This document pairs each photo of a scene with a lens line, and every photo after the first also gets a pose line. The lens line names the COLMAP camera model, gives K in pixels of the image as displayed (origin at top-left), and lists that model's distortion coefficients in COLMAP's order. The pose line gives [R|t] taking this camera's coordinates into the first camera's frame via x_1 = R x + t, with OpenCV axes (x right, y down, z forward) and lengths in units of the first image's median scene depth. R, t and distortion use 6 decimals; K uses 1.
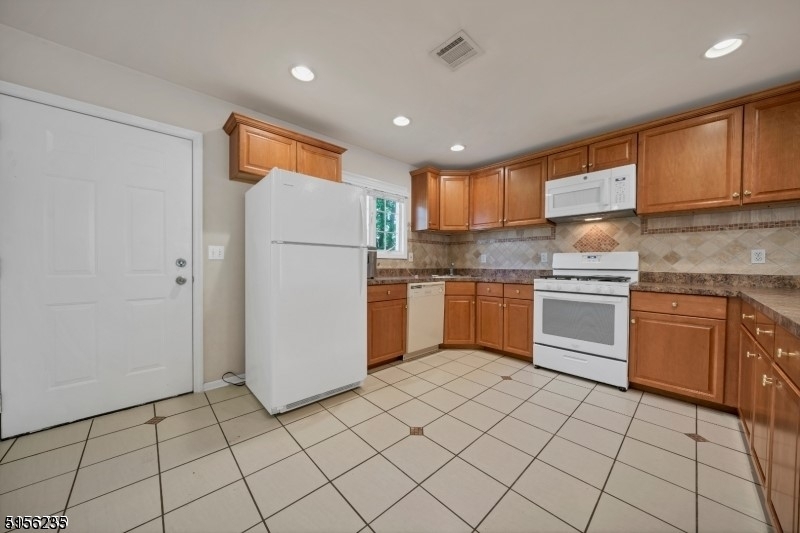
lens RADIAL K [[278.1, 0, 396.5], [0, 278.1, 268.8], [0, 0, 1]] dist [-0.001008, -0.000025]
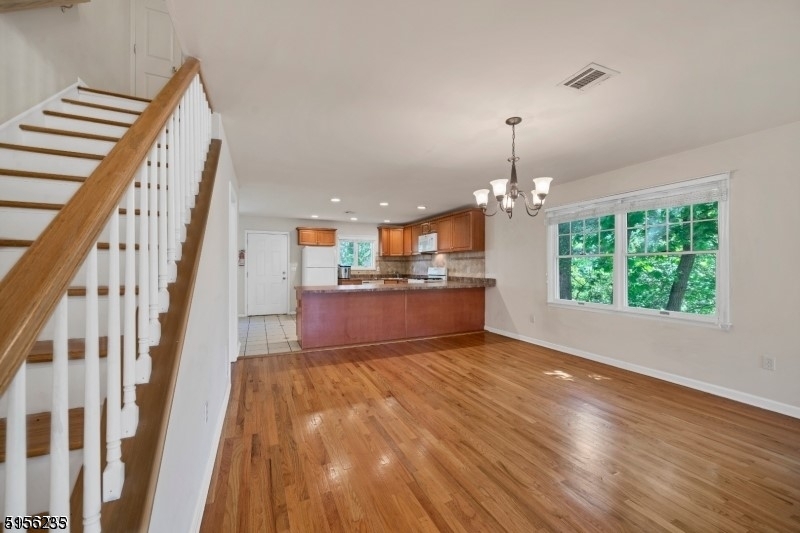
lens RADIAL K [[311.1, 0, 402.6], [0, 311.1, 267.5], [0, 0, 1]] dist [0.001532, 0.000034]
pose [[0.949165, -0.004835, -0.314743, 1.364507], [-0.001764, 0.999785, -0.020677, -0.007296], [0.314775, 0.020181, 0.948952, -1.630777]]
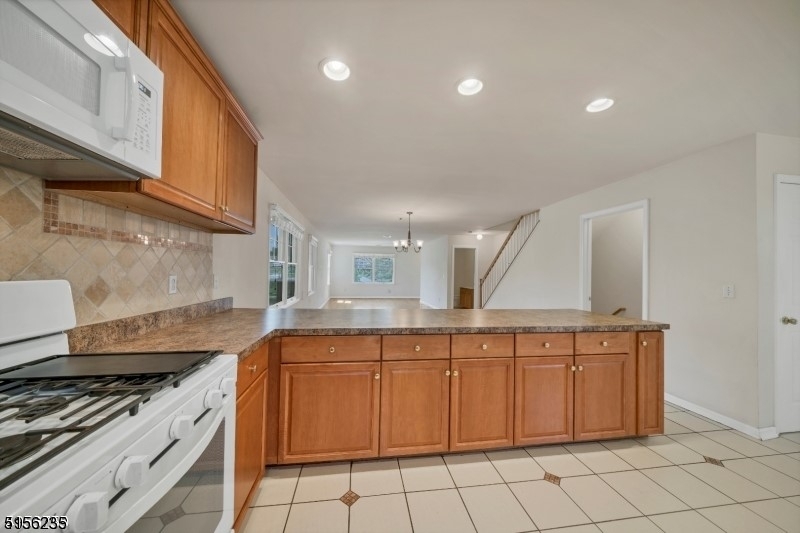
lens RADIAL K [[277.5, 0, 397.9], [0, 277.5, 265.1], [0, 0, 1]] dist [0.000016, 0.000001]
pose [[-0.824992, -0.010138, 0.565053, 0.301447], [-0.011042, 0.999937, 0.001819, -0.088107], [-0.565036, -0.004739, -0.825053, 1.068607]]
